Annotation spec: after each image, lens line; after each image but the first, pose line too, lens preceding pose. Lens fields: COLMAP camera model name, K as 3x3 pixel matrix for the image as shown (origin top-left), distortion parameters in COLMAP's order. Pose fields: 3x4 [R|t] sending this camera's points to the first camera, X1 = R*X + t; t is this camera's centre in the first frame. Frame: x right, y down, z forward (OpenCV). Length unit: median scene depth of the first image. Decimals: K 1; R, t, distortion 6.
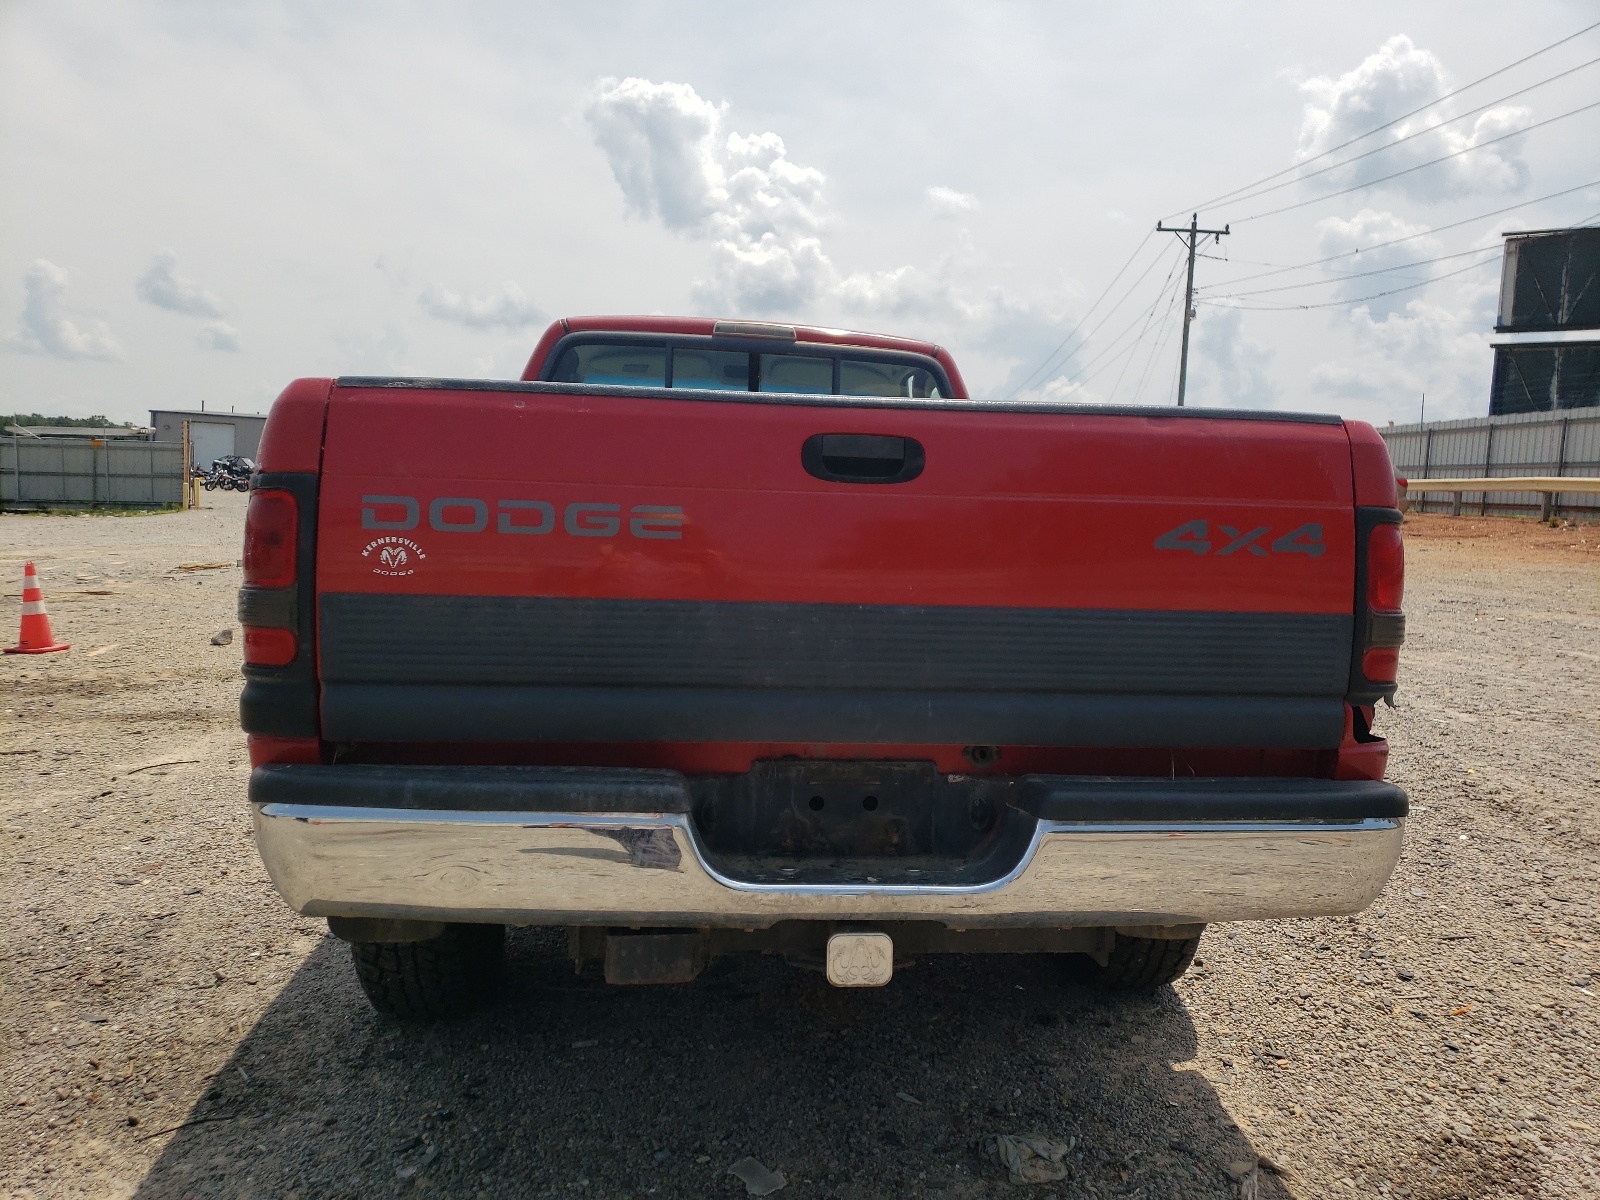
lens RADIAL K [[1210.3, 0, 807.1], [0, 1210.3, 615.1], [0, 0, 1]] dist [0.013913, 0.000806]
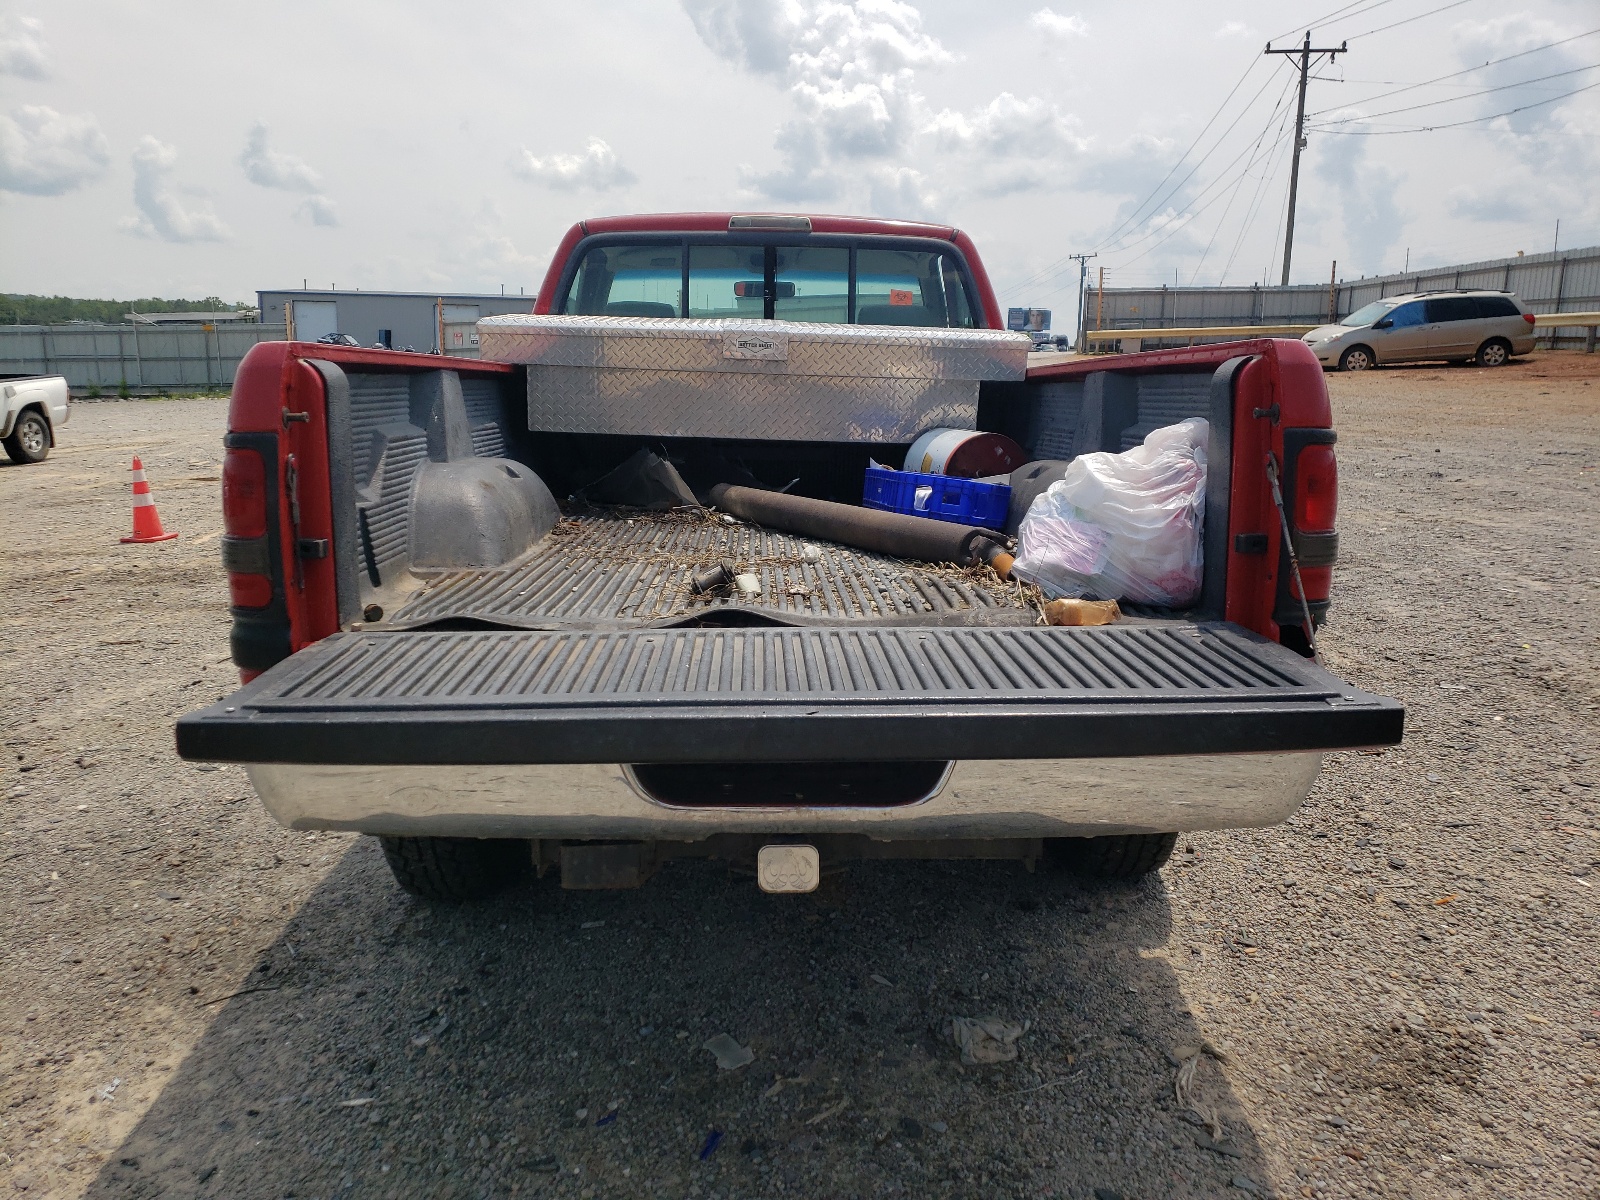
lens RADIAL K [[1210.3, 0, 788.9], [0, 1210.3, 586.9], [0, 0, 1]] dist [0.013913, 0.000806]
pose [[0.994992, -0.016287, -0.098616, 0.099148], [0.025504, 0.995345, 0.092938, -0.043010], [0.096644, -0.094988, 0.990776, -0.030853]]
